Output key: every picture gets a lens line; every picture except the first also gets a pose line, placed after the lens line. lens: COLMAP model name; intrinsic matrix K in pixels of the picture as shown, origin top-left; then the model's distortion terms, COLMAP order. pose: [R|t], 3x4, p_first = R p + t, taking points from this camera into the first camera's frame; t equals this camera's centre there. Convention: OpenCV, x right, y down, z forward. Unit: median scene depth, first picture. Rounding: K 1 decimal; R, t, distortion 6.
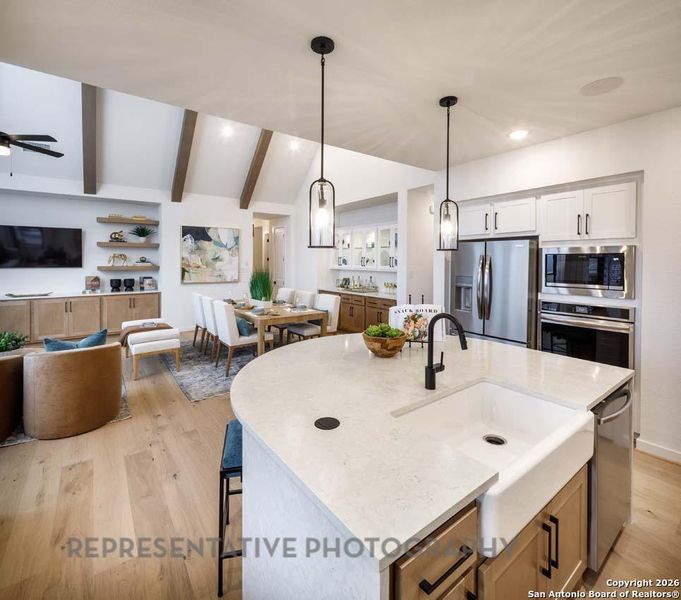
lens RADIAL K [[327.4, 0, 338.6], [0, 327.4, 267.4], [0, 0, 1]] dist [0.001094, -0.001152]
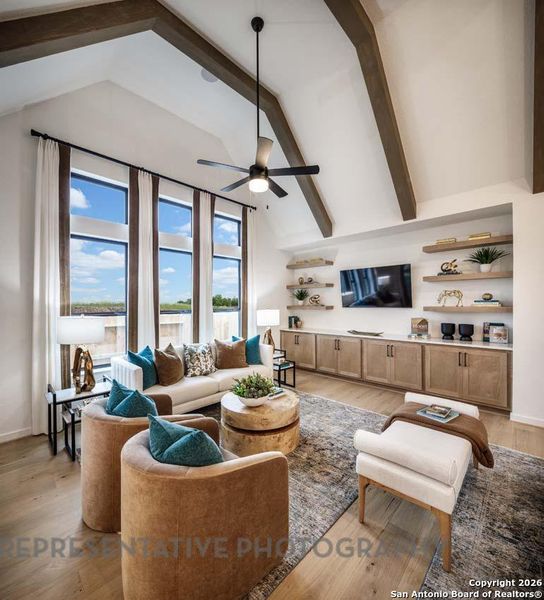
lens RADIAL K [[268.2, 0, 272.0], [0, 268.2, 300.0], [0, 0, 1]] dist [-0.000153, 0.000224]
pose [[0.167909, -0.009821, -0.985754, -0.234088], [-0.007874, 0.999905, -0.011303, -0.015089], [0.985771, 0.009660, 0.167816, 0.860836]]
